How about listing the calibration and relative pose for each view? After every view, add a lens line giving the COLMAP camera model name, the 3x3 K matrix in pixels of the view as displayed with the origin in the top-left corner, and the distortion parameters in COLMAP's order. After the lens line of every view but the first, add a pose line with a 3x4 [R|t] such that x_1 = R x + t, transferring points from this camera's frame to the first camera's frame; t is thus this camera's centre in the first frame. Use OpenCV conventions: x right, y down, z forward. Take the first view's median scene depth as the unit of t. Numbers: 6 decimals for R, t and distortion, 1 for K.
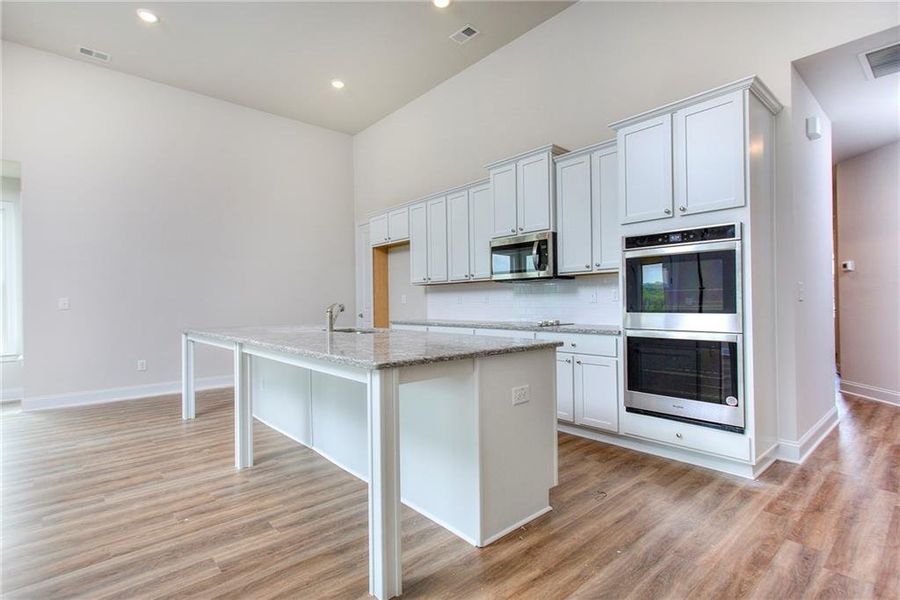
lens RADIAL K [[445.6, 0, 441.6], [0, 445.6, 301.6], [0, 0, 1]] dist [-0.000574, -0.000165]
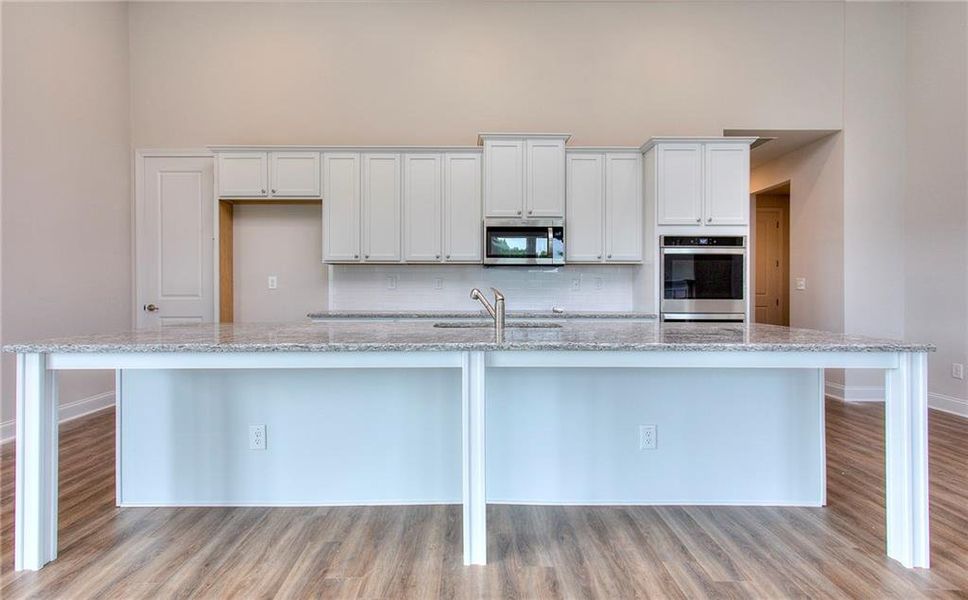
lens RADIAL K [[483.2, 0, 476.4], [0, 483.2, 288.5], [0, 0, 1]] dist [0.002728, 0.000230]
pose [[0.637911, 0.013924, 0.769985, -0.889341], [-0.012731, 0.999891, -0.007534, 0.012016], [-0.770005, -0.004996, 0.638018, 0.555096]]
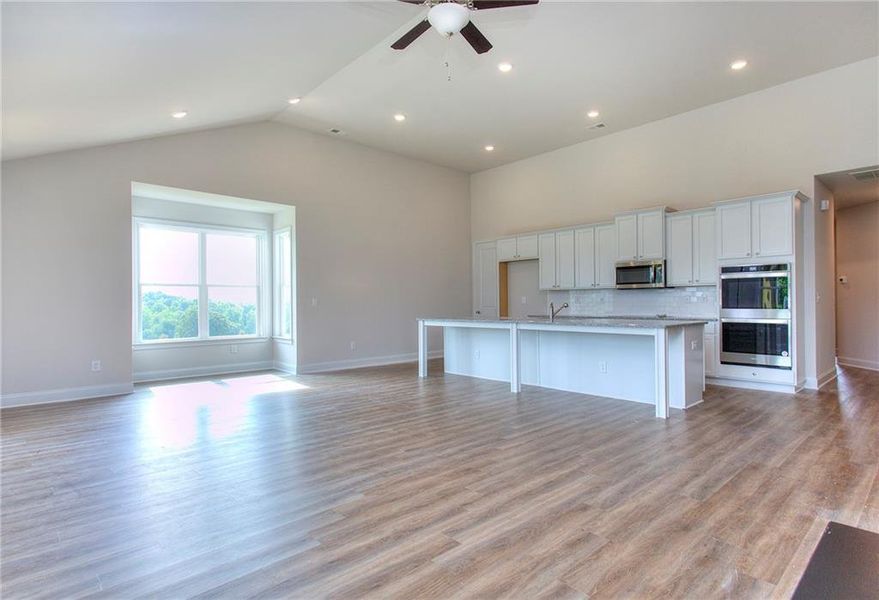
lens RADIAL K [[478.4, 0, 420.3], [0, 478.4, 303.5], [0, 0, 1]] dist [0.001061, 0.000175]
pose [[0.999821, 0.005763, 0.018034, -0.826458], [-0.005802, 0.999981, 0.002149, 0.006564], [-0.018022, -0.002253, 0.999835, -0.897935]]
